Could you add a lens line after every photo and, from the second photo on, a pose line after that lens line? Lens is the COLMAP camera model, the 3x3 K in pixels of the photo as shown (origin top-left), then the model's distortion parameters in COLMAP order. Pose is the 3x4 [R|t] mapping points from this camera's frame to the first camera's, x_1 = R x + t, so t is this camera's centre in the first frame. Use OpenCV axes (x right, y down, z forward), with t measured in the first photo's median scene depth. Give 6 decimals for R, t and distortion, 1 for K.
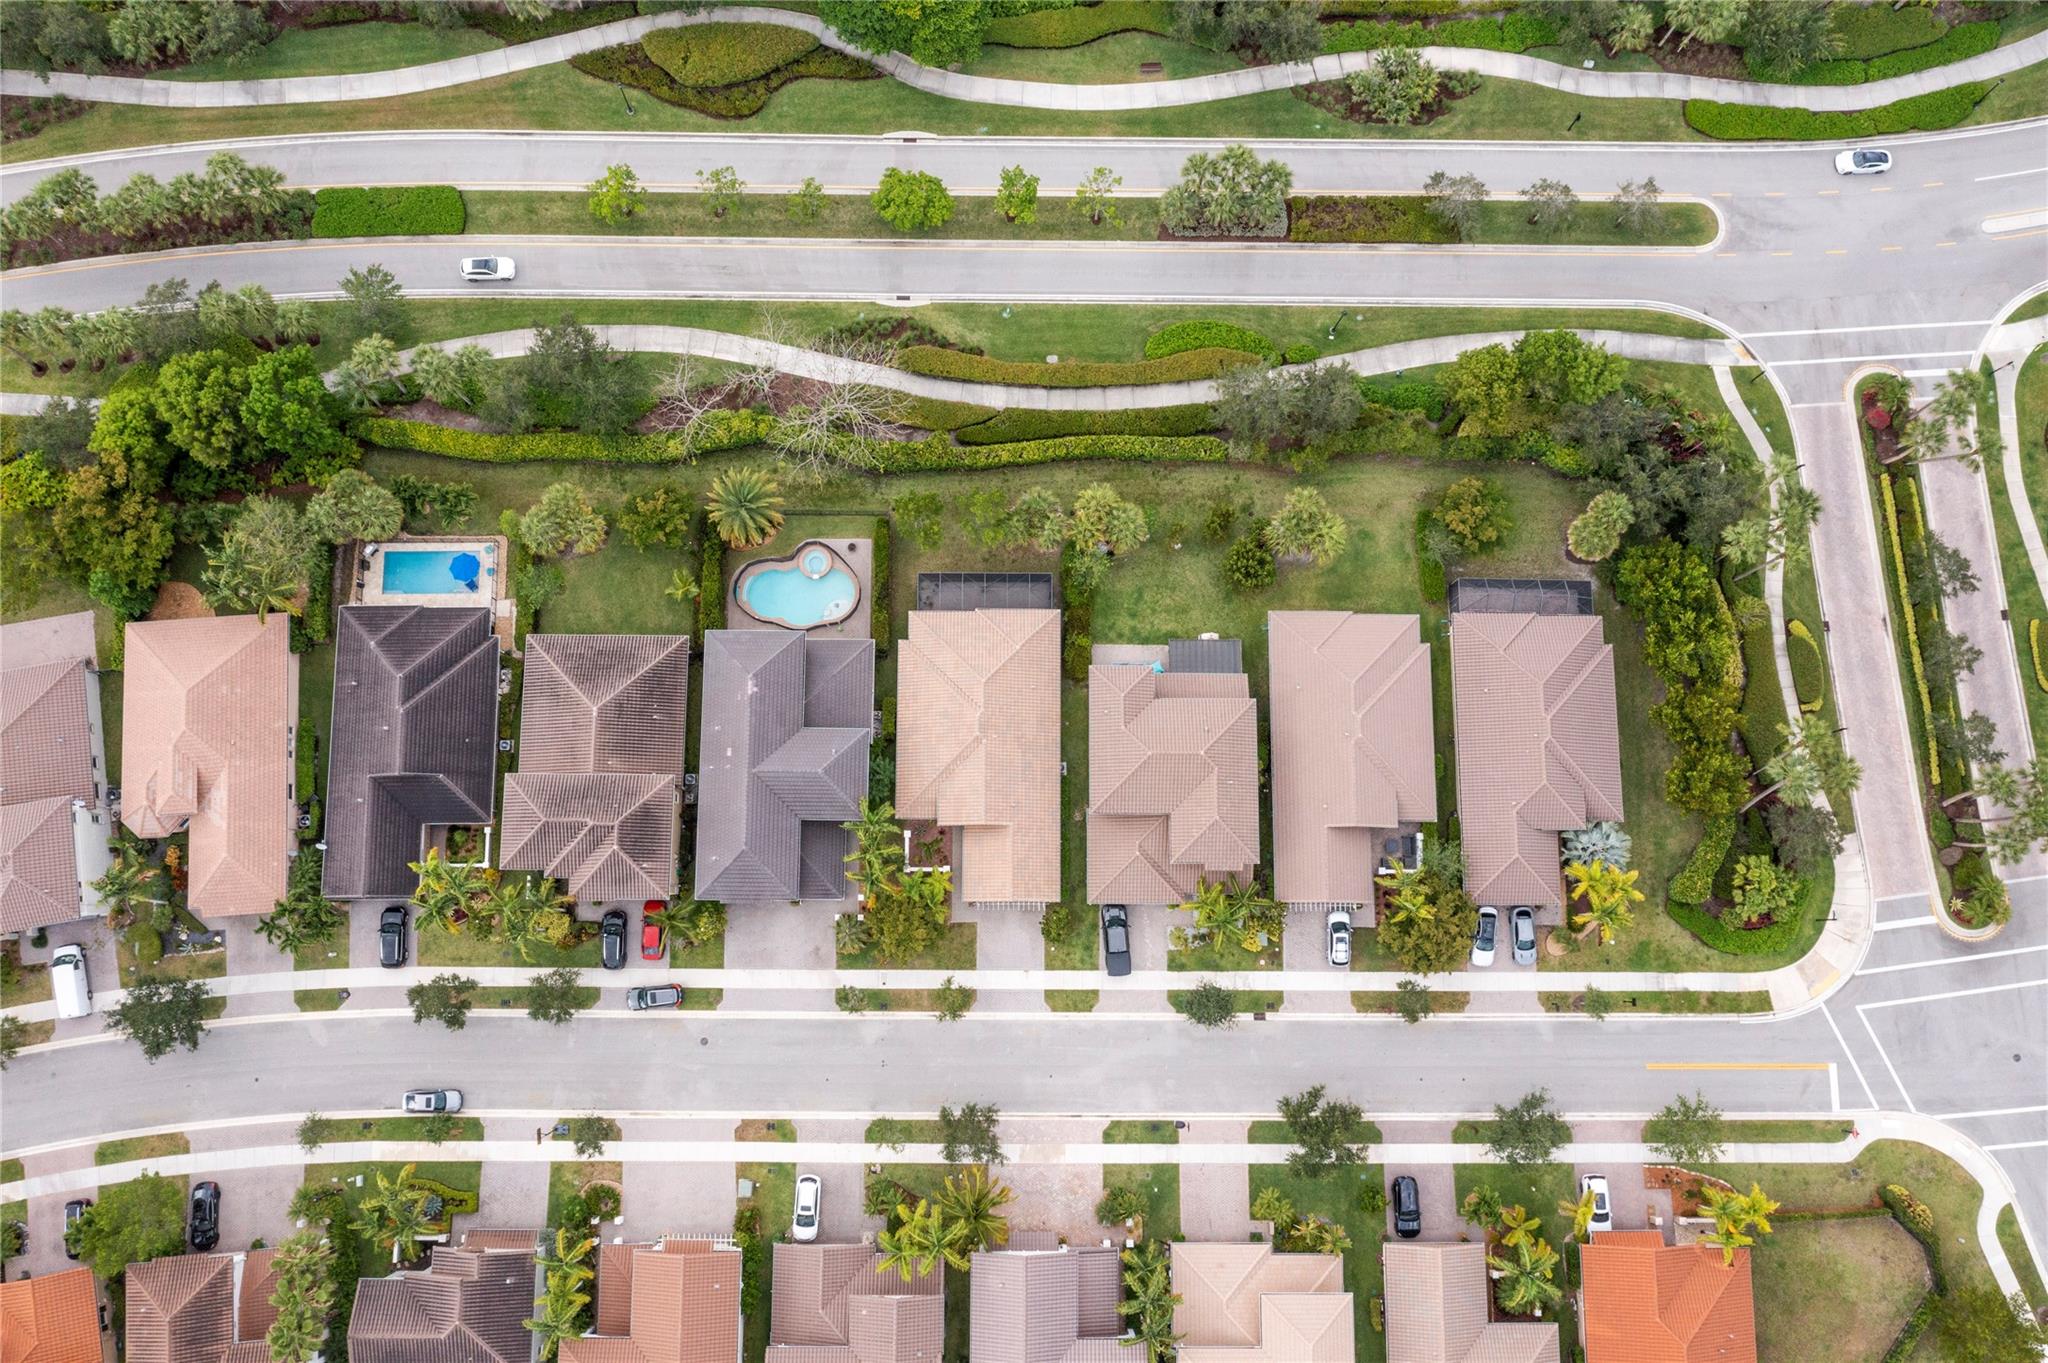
lens RADIAL K [[1619.3, 0, 1018.0], [0, 1619.3, 681.4], [0, 0, 1]] dist [-0.009046, -0.001295]
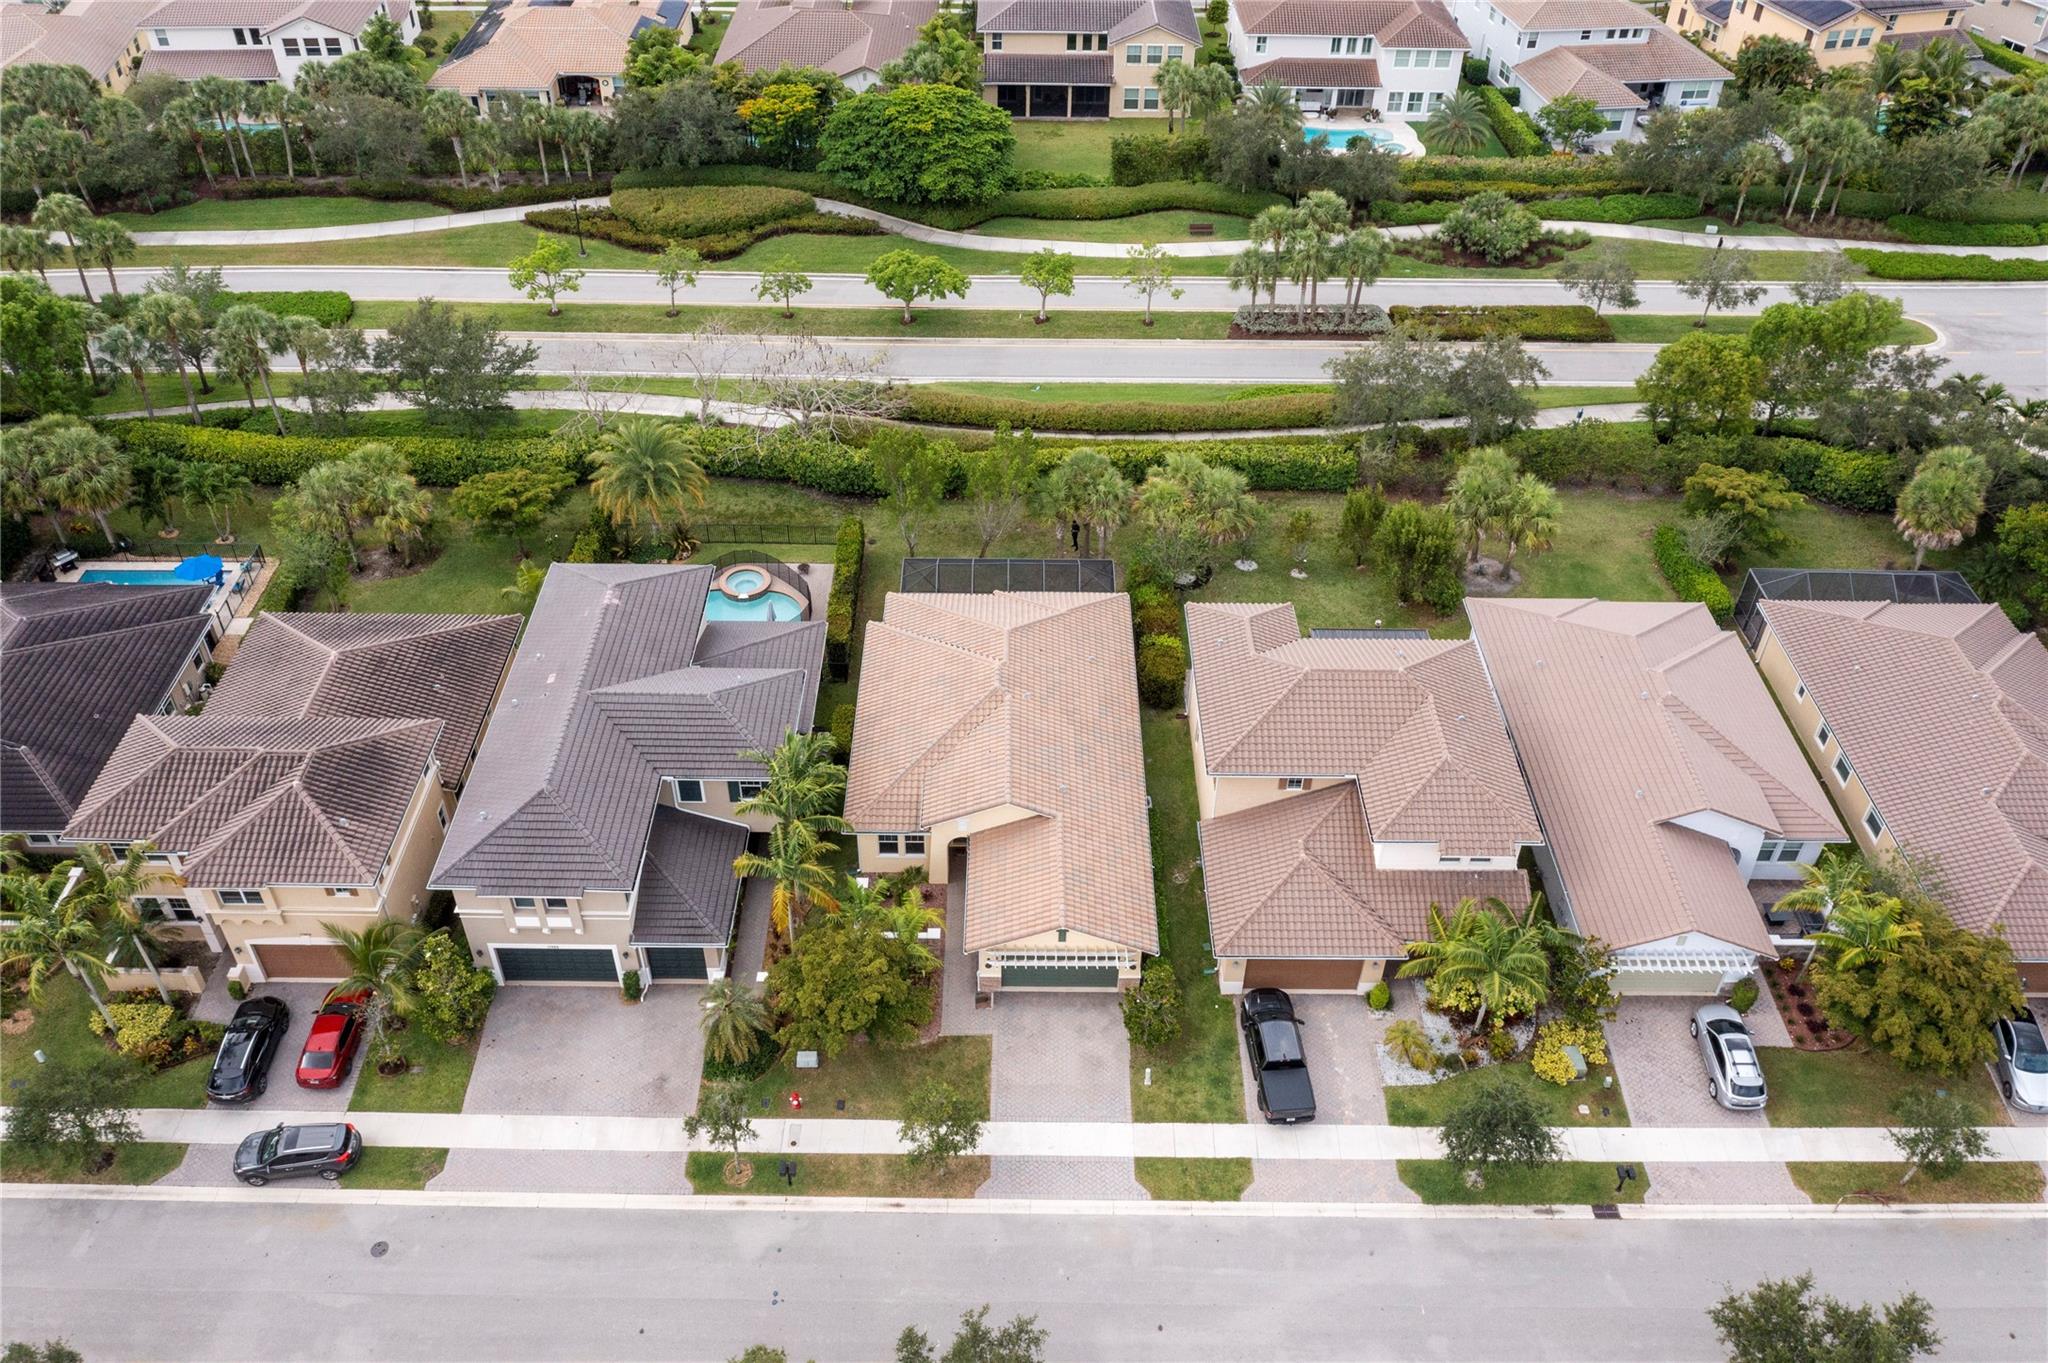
lens RADIAL K [[1619.3, 0, 1019.9], [0, 1619.3, 661.2], [0, 0, 1]] dist [-0.009046, -0.001295]
pose [[0.999994, -0.003180, 0.001203, -0.016970], [0.003193, 0.756849, -0.653582, 0.388033], [0.001168, 0.653582, 0.756855, 0.552237]]
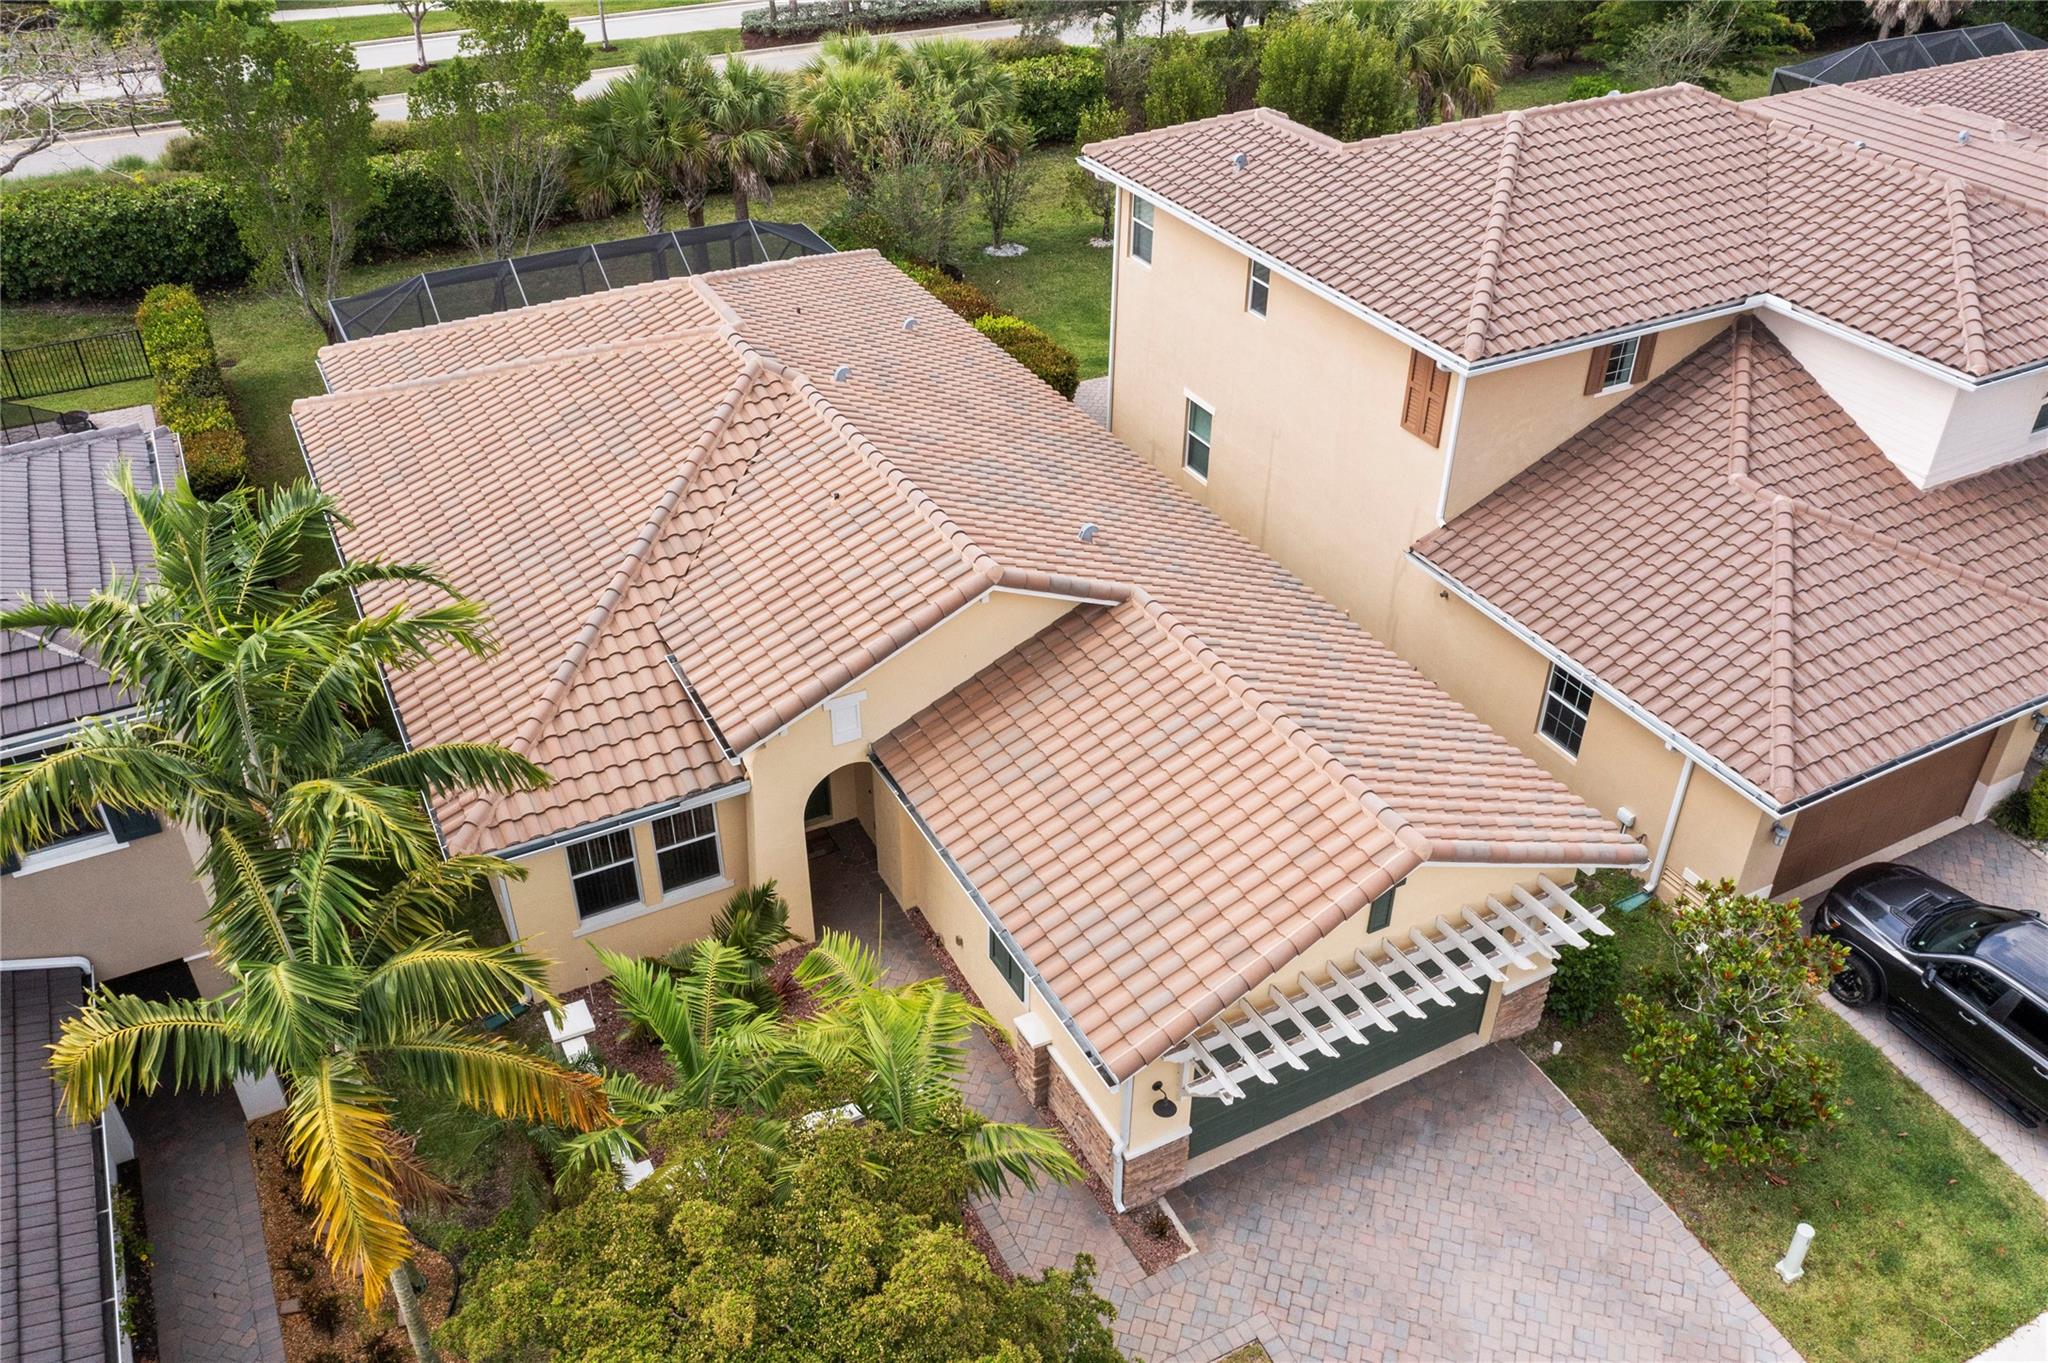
lens RADIAL K [[1619.3, 0, 1021.3], [0, 1619.3, 668.4], [0, 0, 1]] dist [-0.009046, -0.001295]
pose [[0.882300, -0.272743, 0.383613, -0.080510], [0.464862, 0.632757, -0.619291, 0.189410], [-0.073827, 0.724728, 0.685069, 0.869576]]
